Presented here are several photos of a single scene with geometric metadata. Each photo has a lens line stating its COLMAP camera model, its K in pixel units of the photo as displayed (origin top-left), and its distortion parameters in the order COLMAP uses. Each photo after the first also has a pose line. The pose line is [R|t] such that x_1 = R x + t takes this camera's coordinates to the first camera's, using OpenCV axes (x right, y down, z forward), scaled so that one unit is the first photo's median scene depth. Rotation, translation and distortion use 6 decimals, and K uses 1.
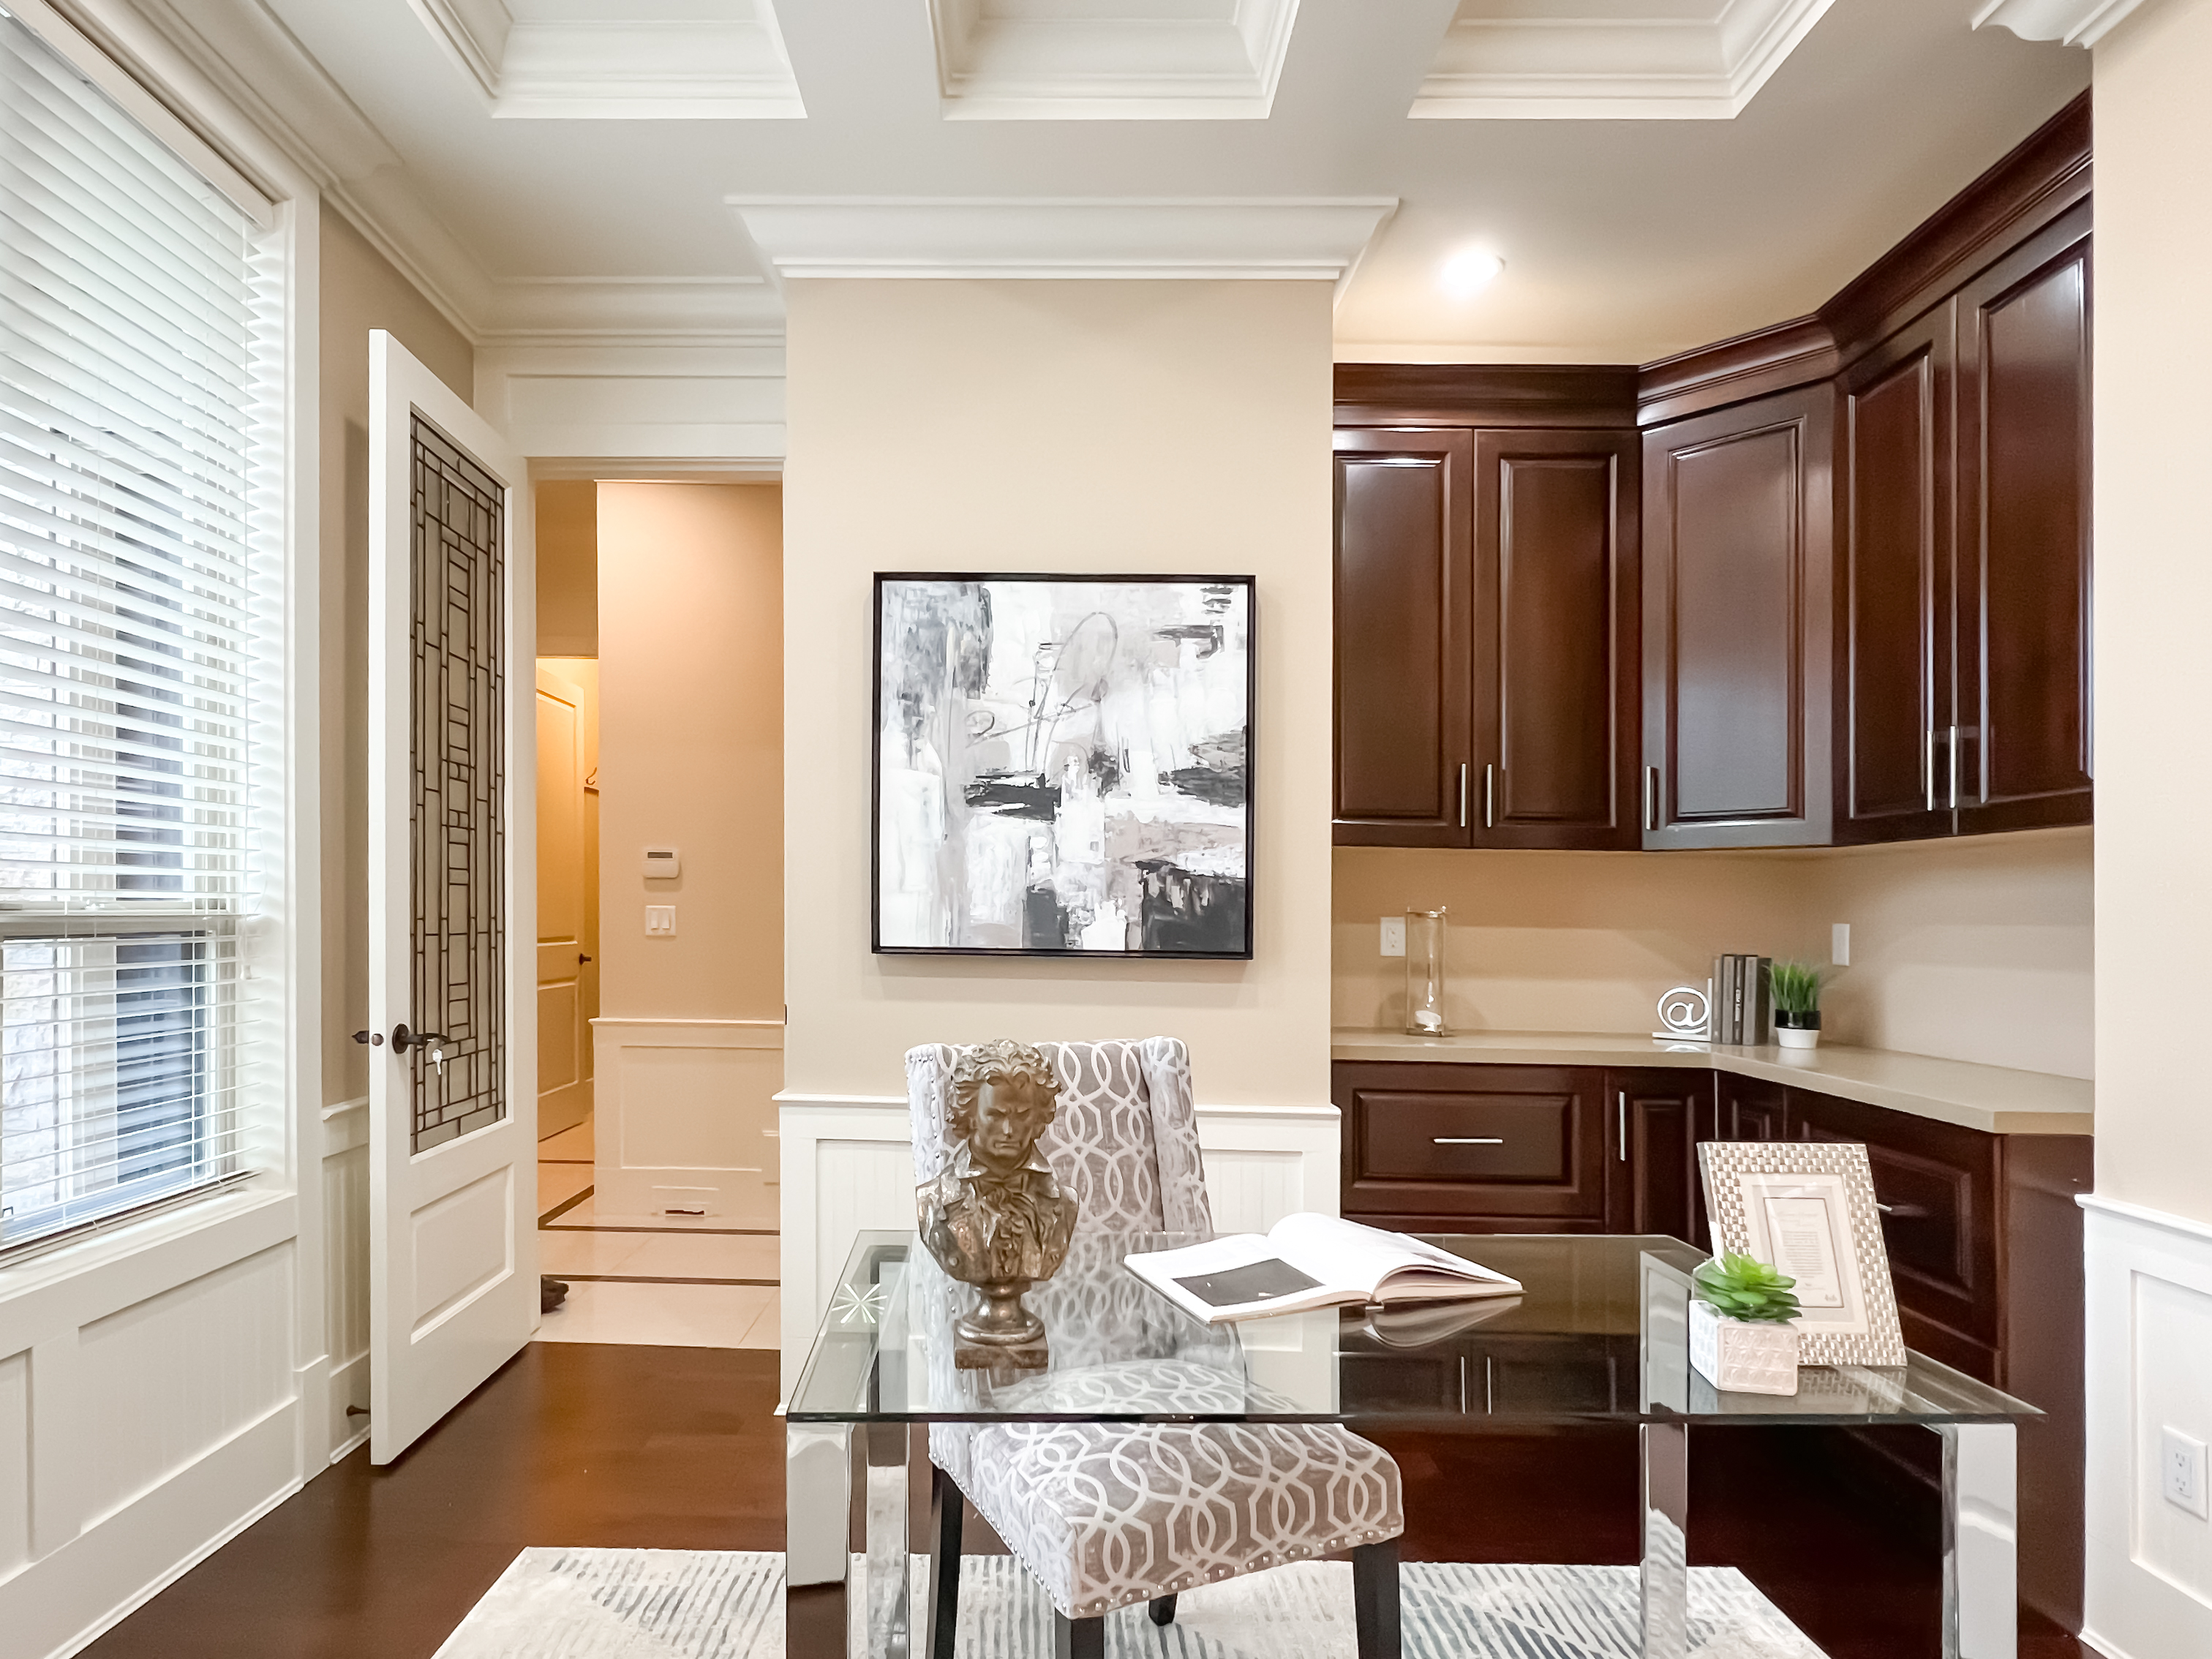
lens RADIAL K [[1269.0, 0, 1055.9], [0, 1269.0, 923.4], [0, 0, 1]] dist [0.001998, 0.000012]
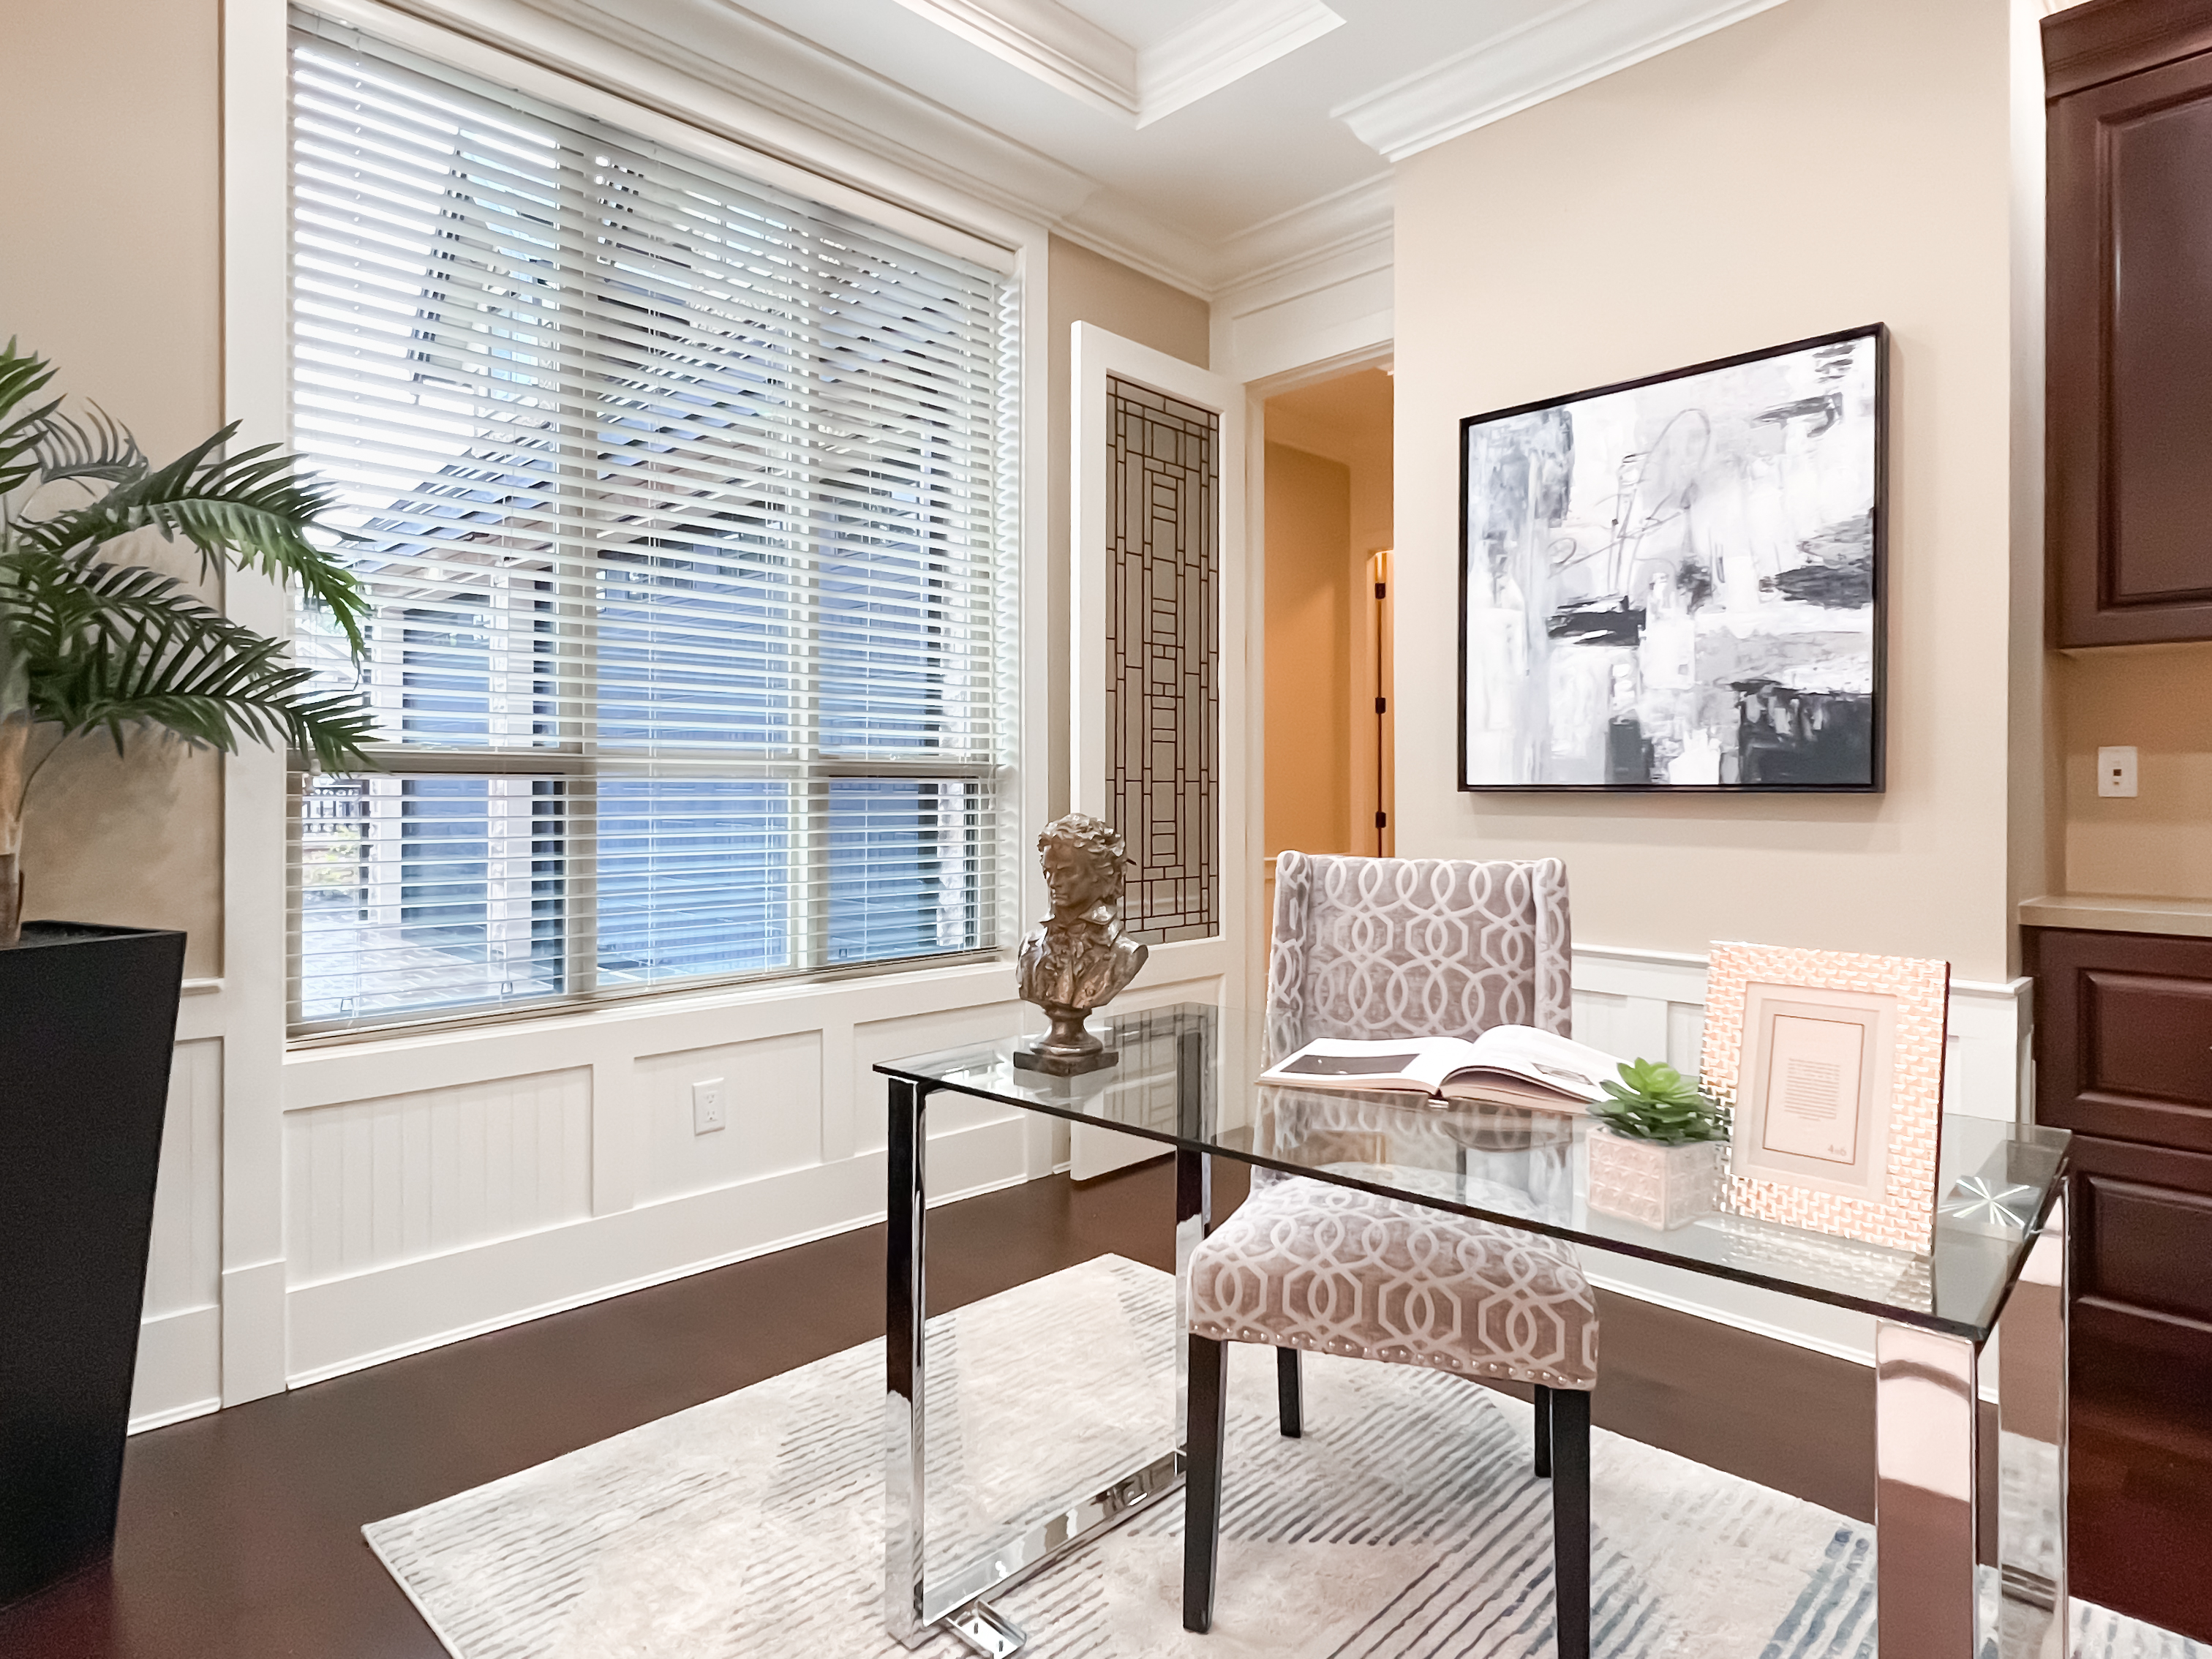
lens RADIAL K [[1267.8, 0, 1098.3], [0, 1267.8, 807.4], [0, 0, 1]] dist [-0.002482, -0.001933]
pose [[0.714229, -0.004849, -0.699895, 0.362986], [0.002015, 0.999986, -0.004871, 0.040851], [0.699909, 0.002069, 0.714229, 0.066060]]
